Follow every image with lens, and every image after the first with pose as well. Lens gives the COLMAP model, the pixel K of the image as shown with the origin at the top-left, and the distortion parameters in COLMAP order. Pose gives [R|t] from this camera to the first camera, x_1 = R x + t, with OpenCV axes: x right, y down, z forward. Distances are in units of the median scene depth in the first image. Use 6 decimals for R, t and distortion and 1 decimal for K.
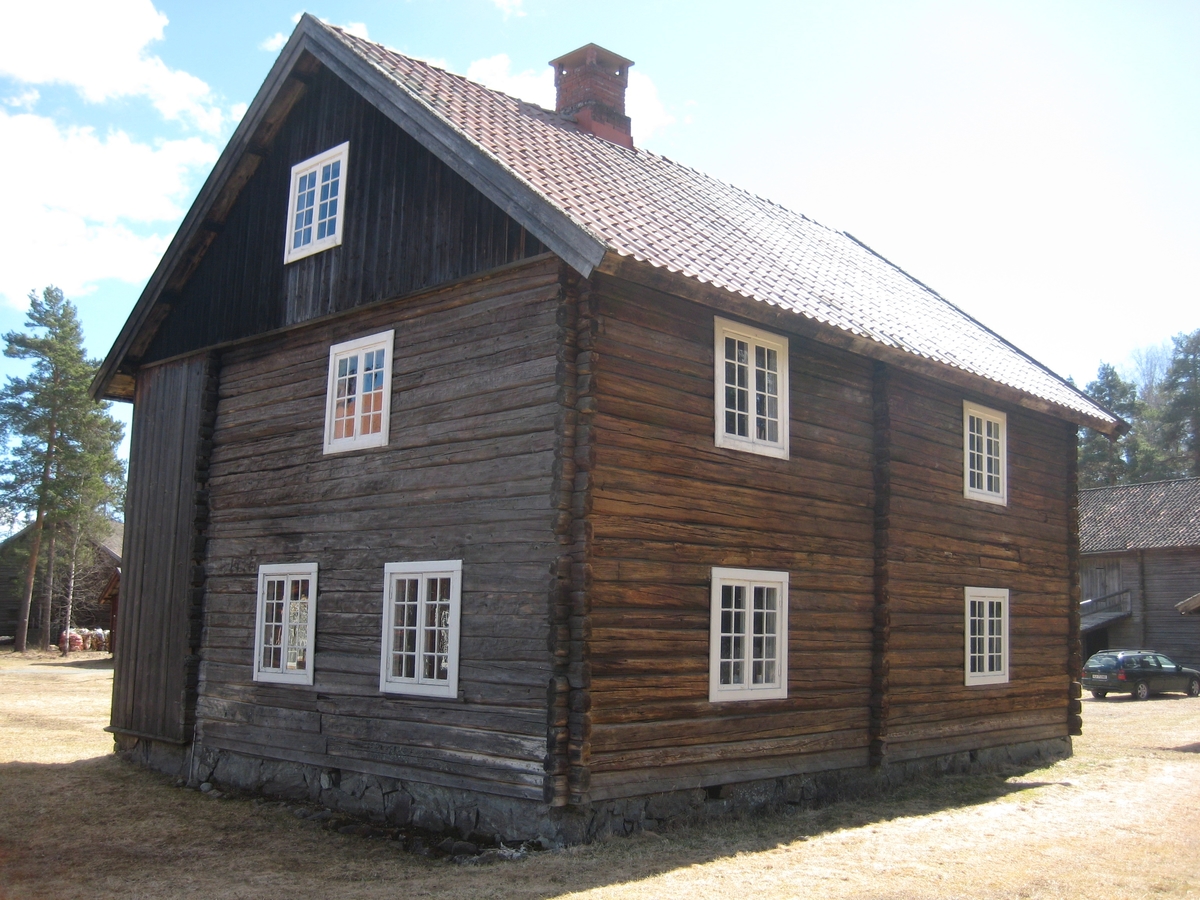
lens RADIAL K [[1250.5, 0, 600.0], [0, 1250.5, 450.0], [0, 0, 1]] dist [-0.164612, 0.173994]
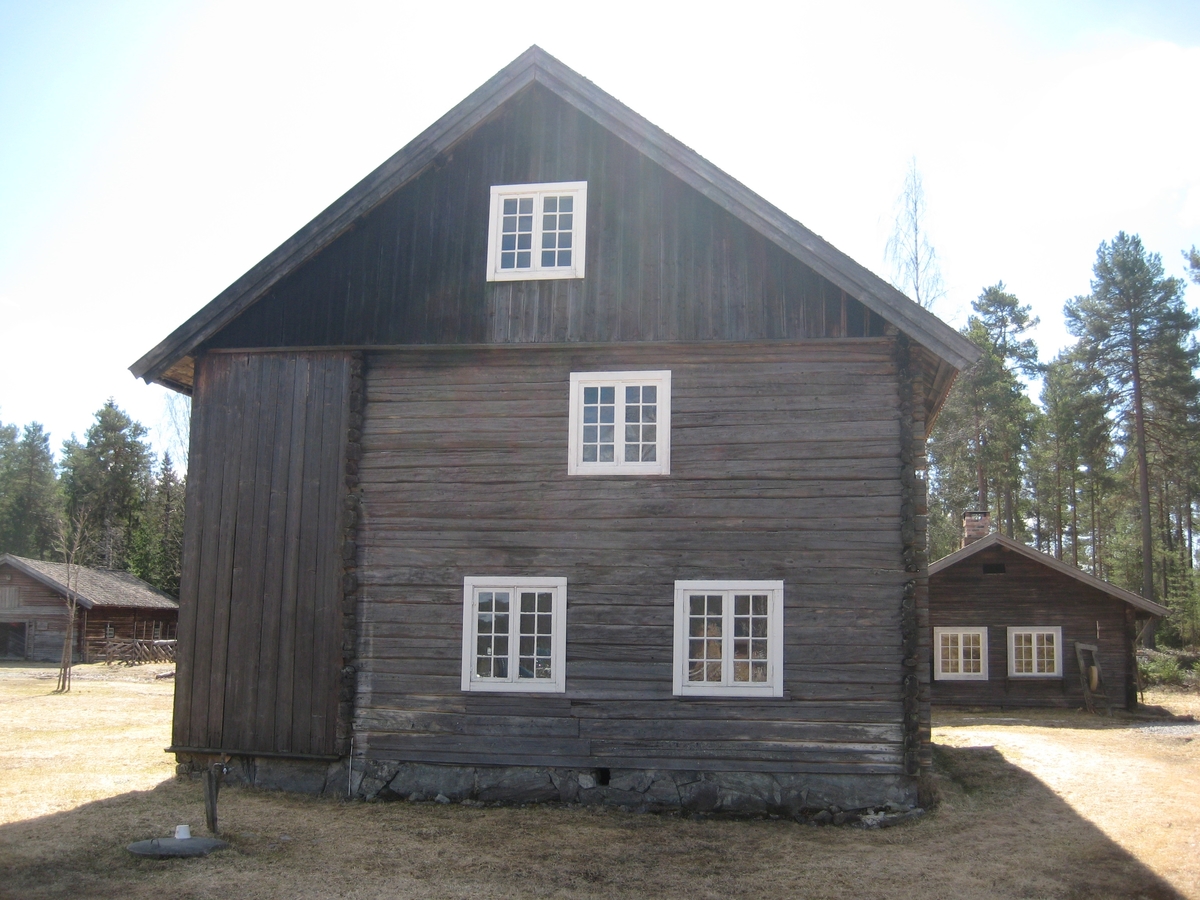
lens RADIAL K [[1250.5, 0, 600.0], [0, 1250.5, 450.0], [0, 0, 1]] dist [-0.164612, 0.173994]
pose [[0.833784, 0.077308, 0.546651, -0.828708], [-0.079551, 0.996638, -0.019611, 0.001200], [-0.546329, -0.027135, 0.837131, 0.095799]]
